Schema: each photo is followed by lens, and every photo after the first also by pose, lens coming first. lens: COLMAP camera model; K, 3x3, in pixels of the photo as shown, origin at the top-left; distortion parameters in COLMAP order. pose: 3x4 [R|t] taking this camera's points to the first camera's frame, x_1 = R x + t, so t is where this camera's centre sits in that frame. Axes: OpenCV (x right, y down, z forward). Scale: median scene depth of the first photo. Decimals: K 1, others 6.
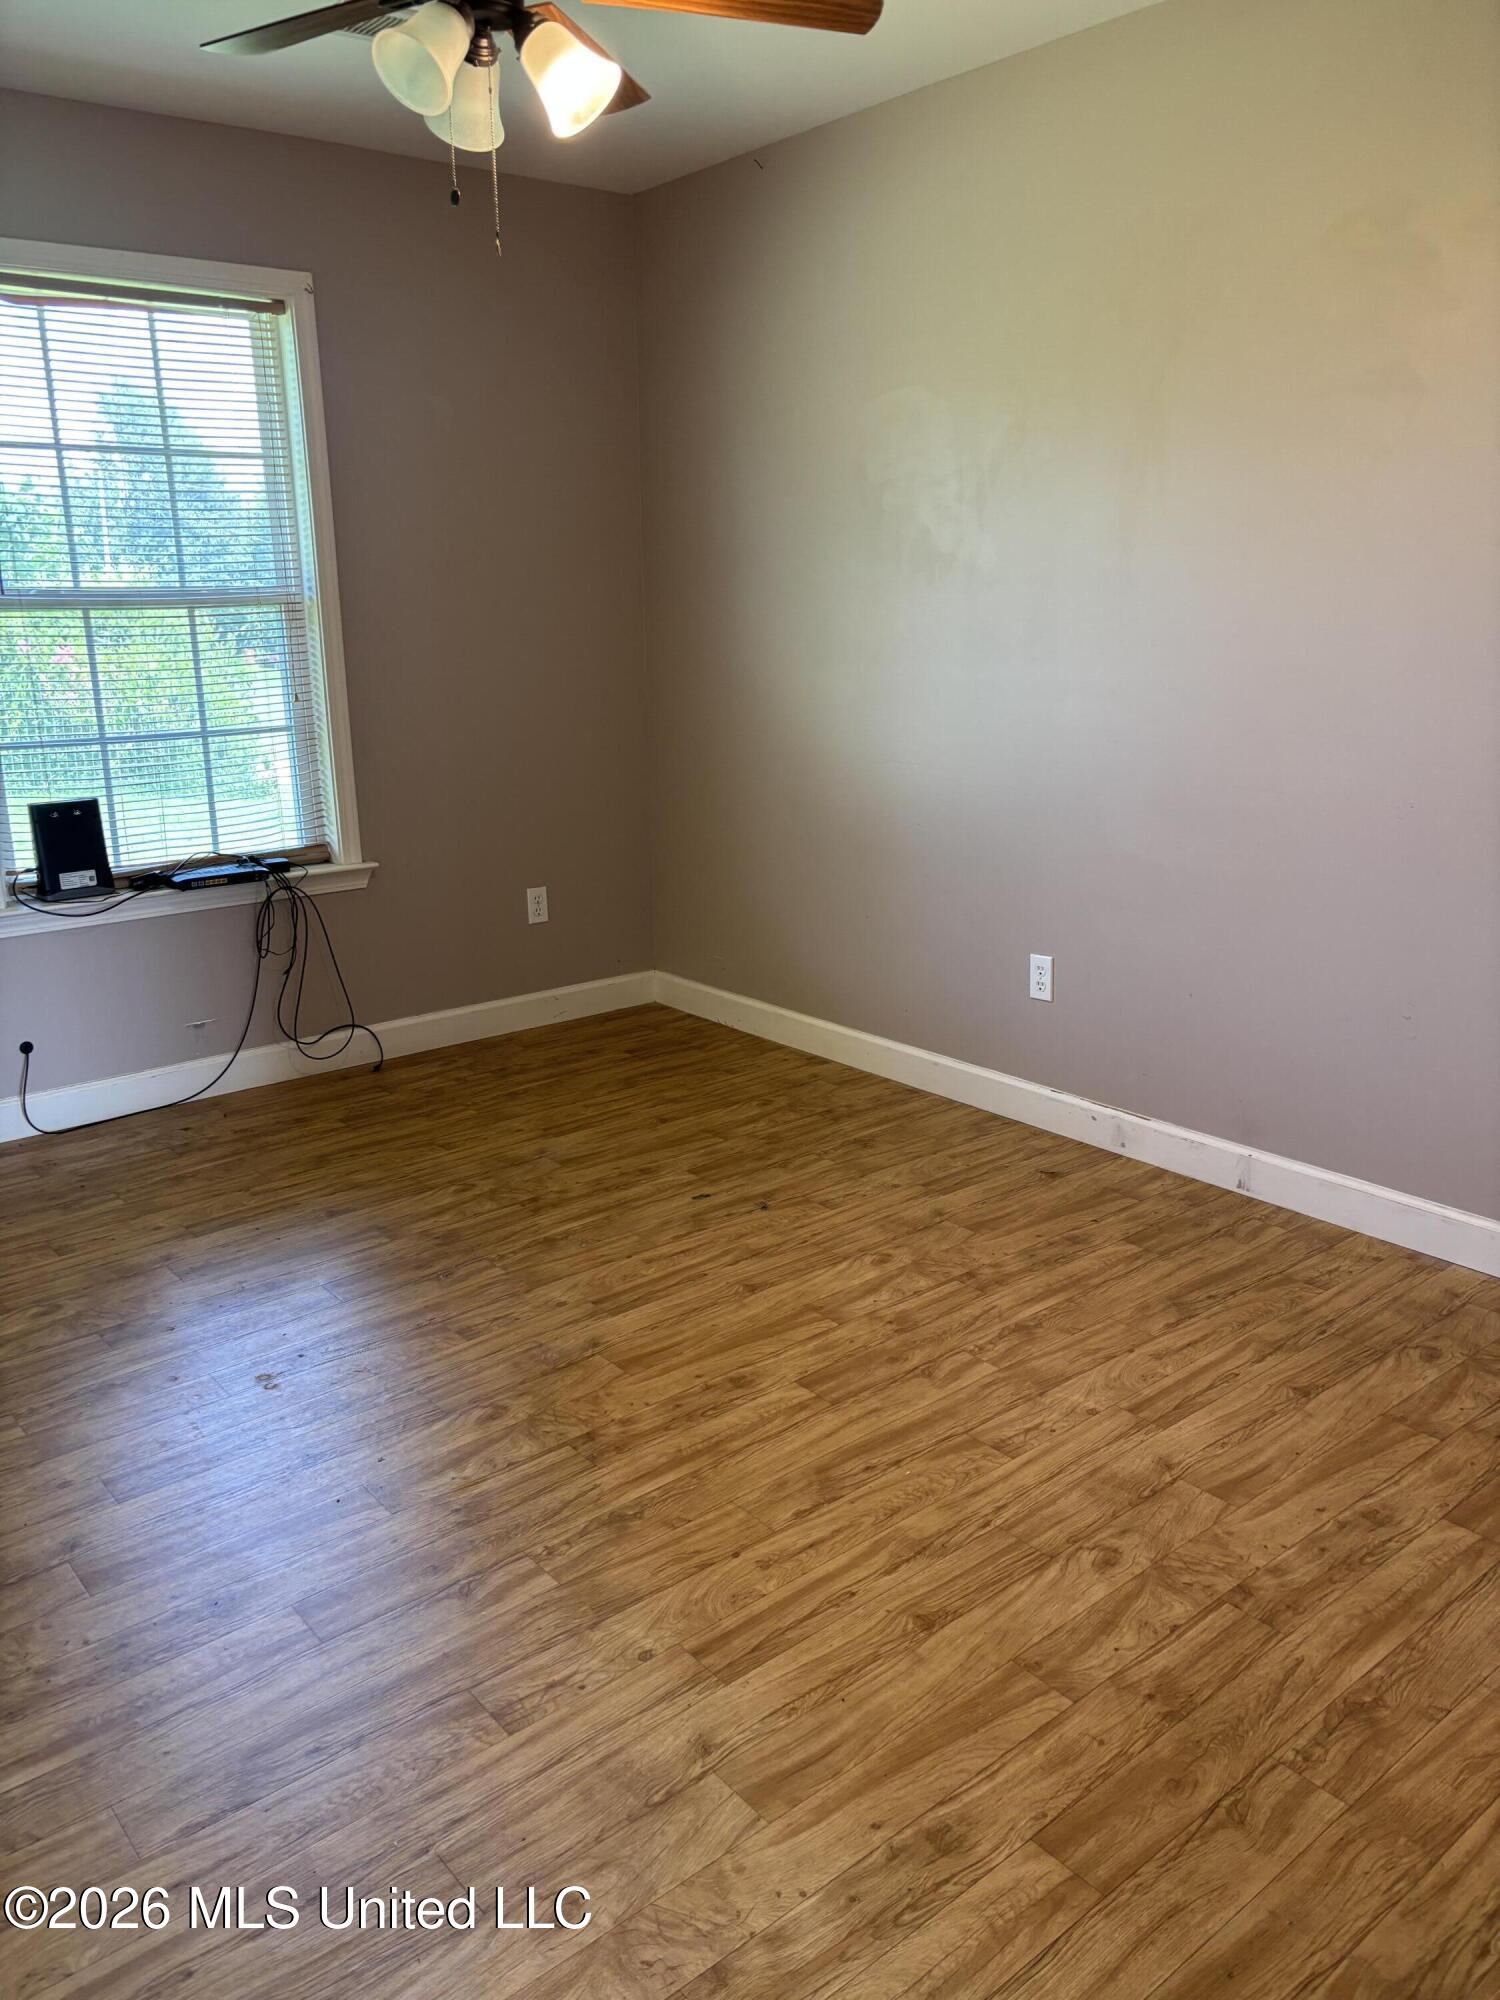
lens RADIAL K [[1518.8, 0, 749.4], [0, 1518.8, 1012.3], [0, 0, 1]] dist [-0.002747, -0.005697]
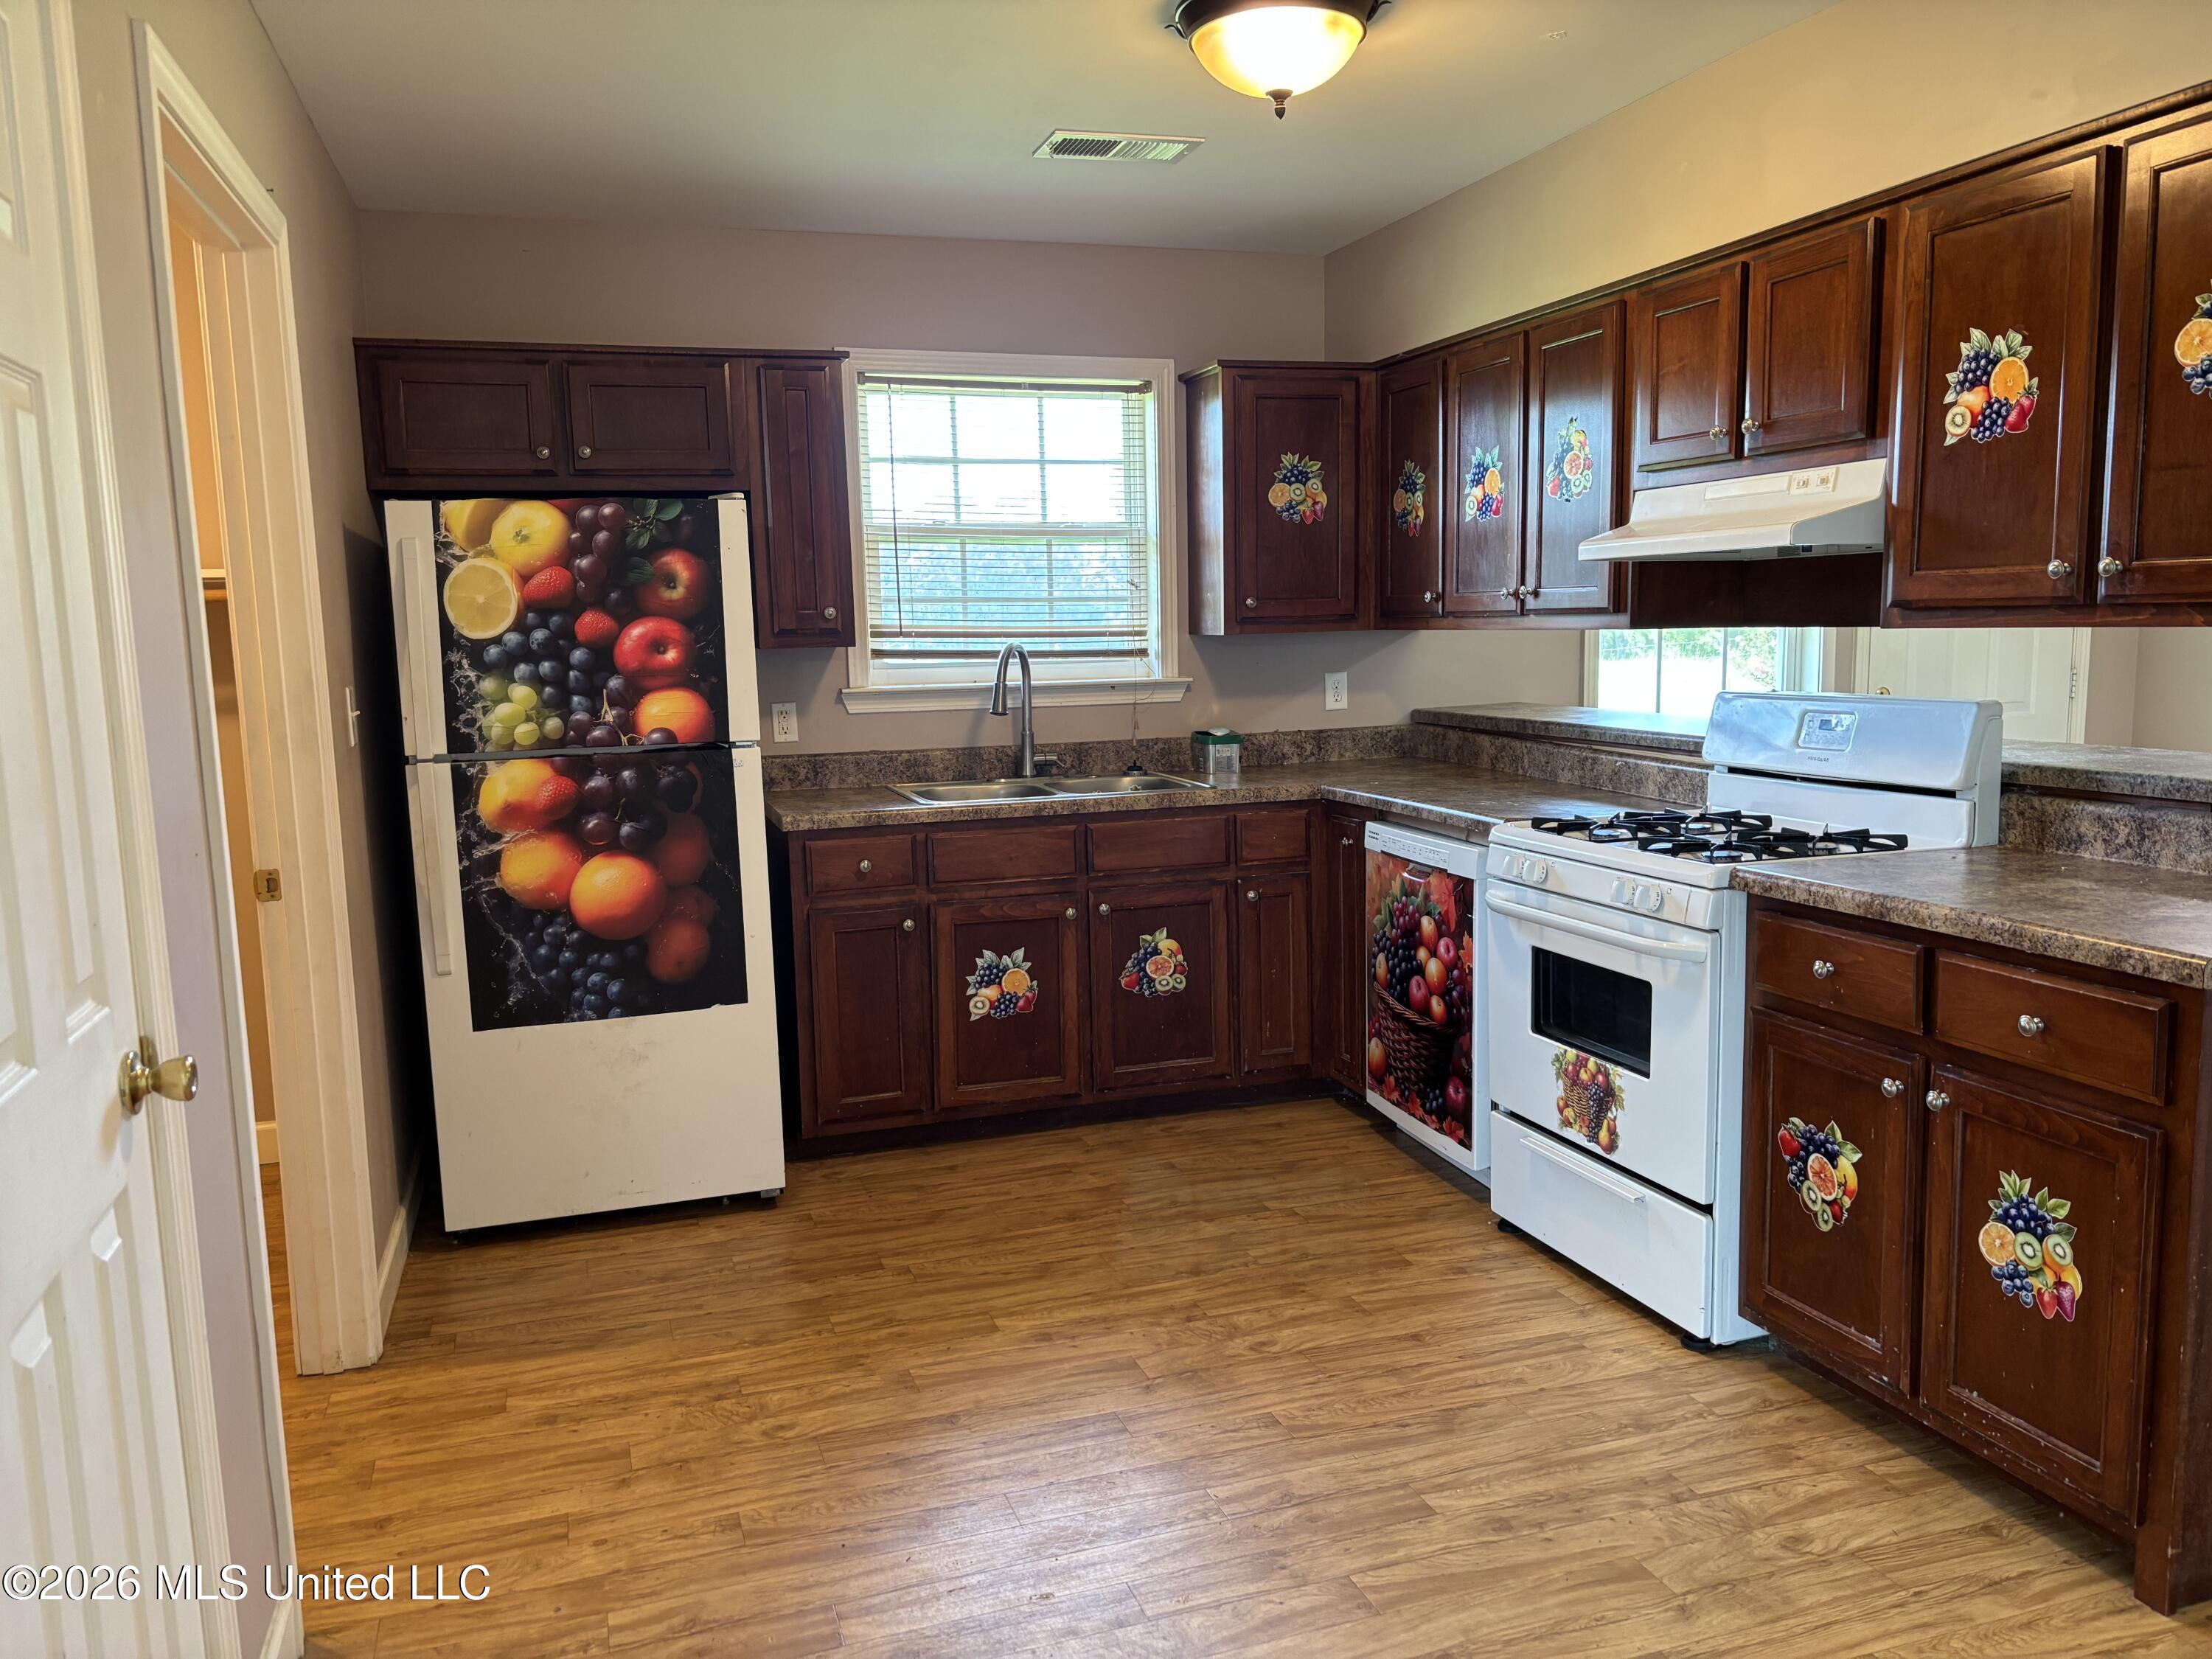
lens RADIAL K [[1682.3, 0, 1109.0], [0, 1682.3, 839.5], [0, 0, 1]] dist [0.017205, -0.000926]
pose [[-0.930913, -0.007329, 0.365168, -0.559350], [0.137559, 0.919144, 0.369123, -0.600734], [-0.338347, 0.393853, -0.854635, 2.067891]]
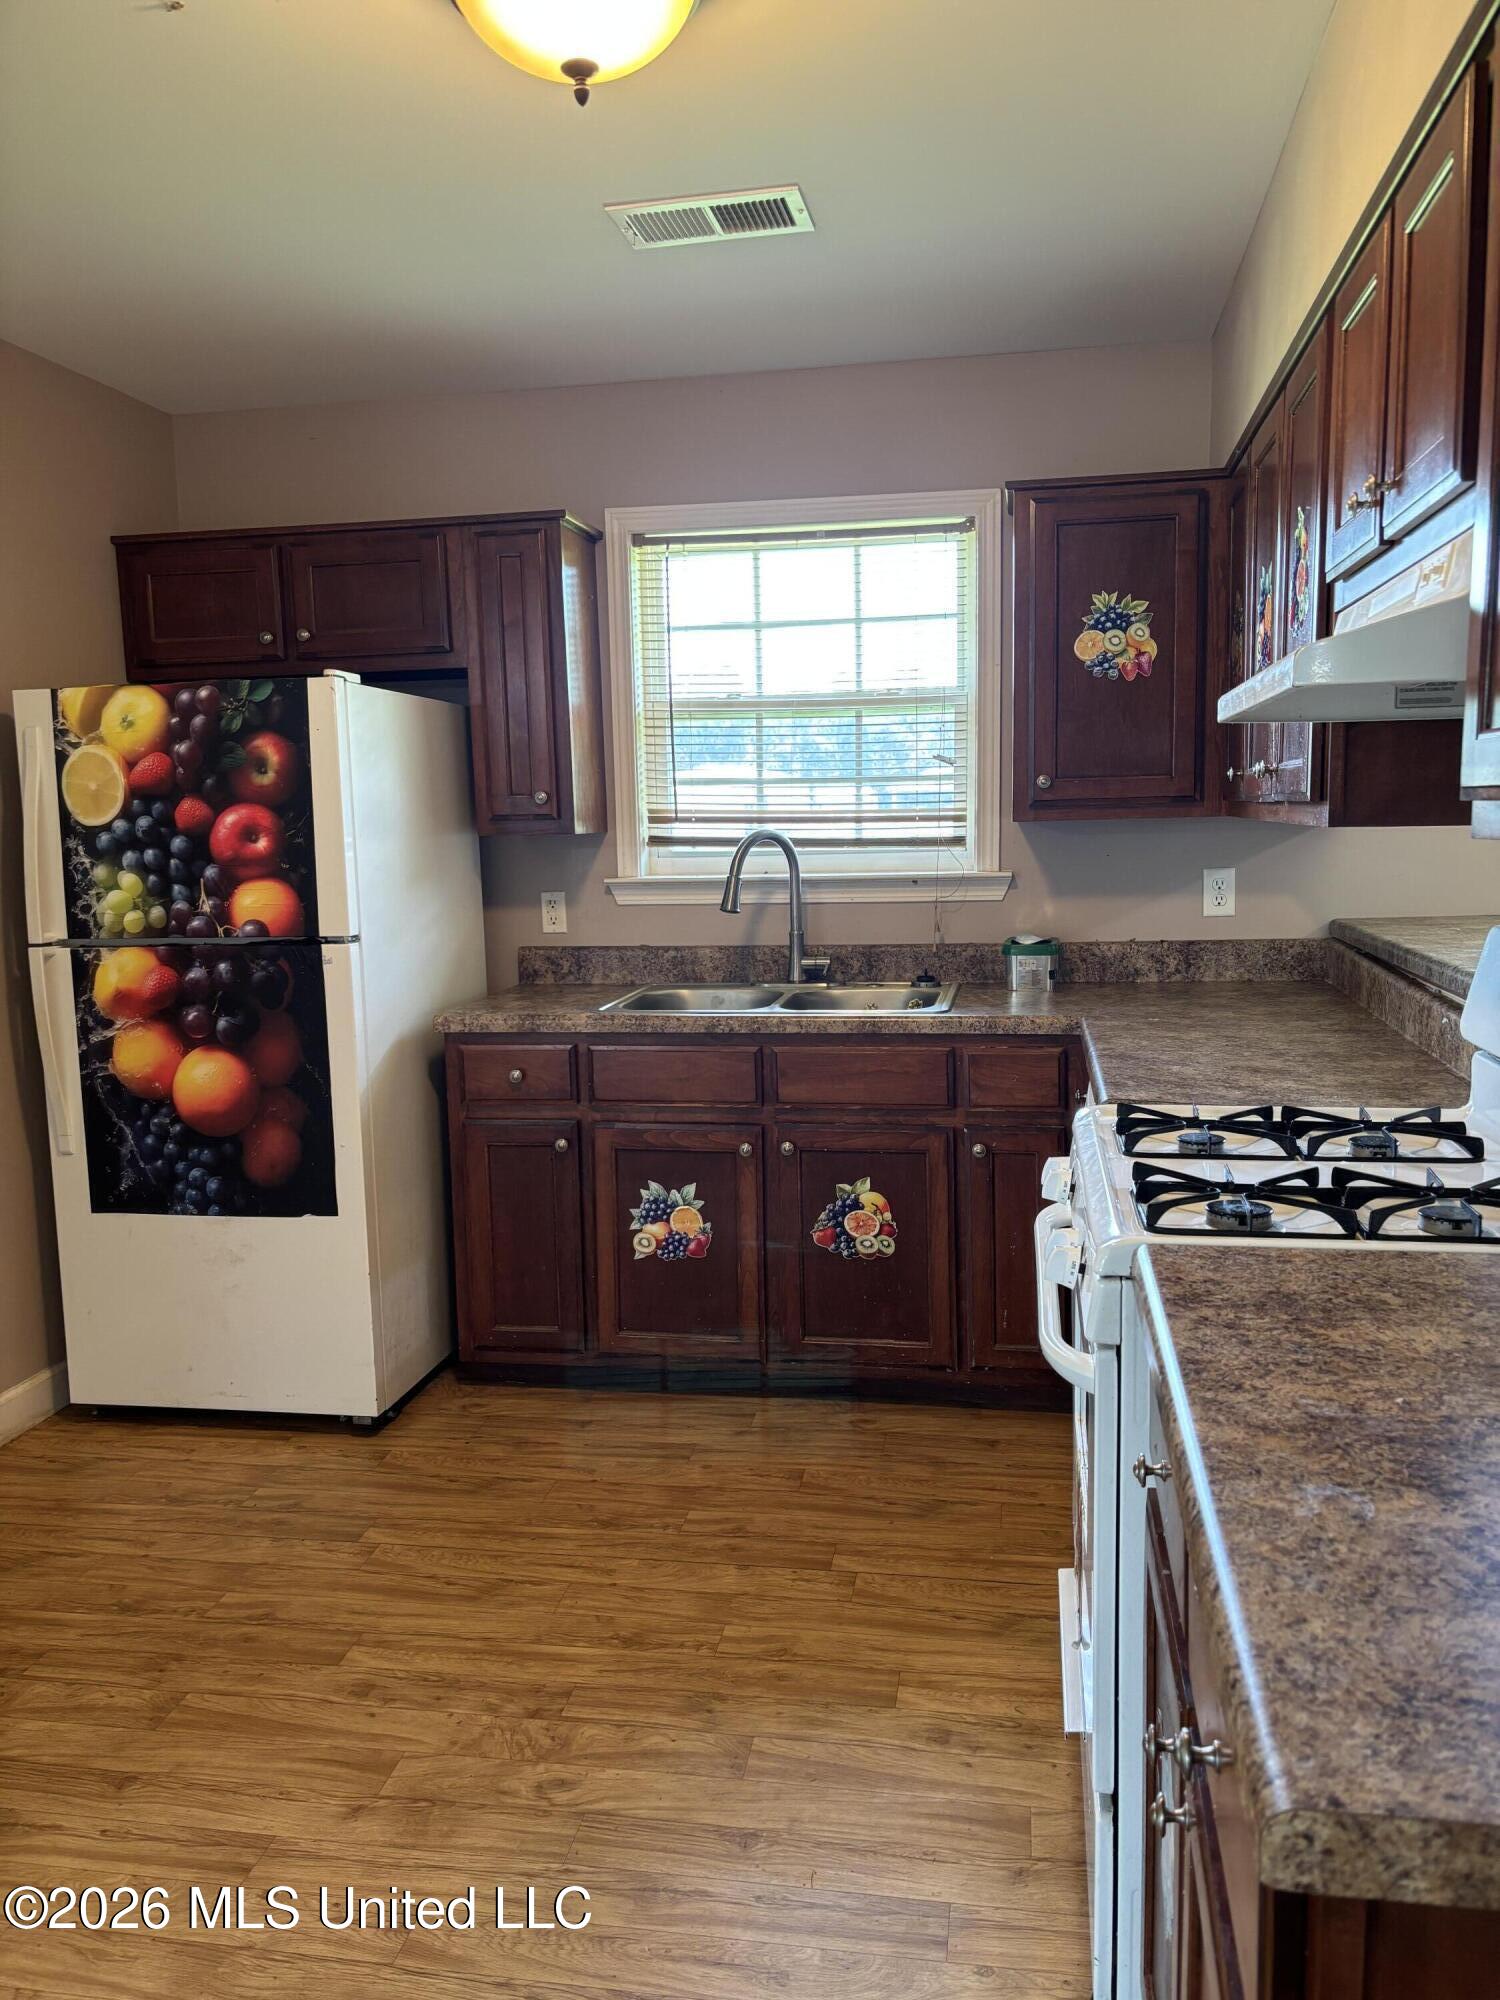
lens RADIAL K [[1521.1, 0, 750.0], [0, 1521.1, 1000.0], [0, 0, 1]] dist [0.017205, -0.000926]
pose [[-0.646174, -0.061613, 0.760699, -1.002996], [0.241169, 0.929177, 0.280119, -0.327972], [-0.724083, 0.364463, -0.585551, 1.146225]]
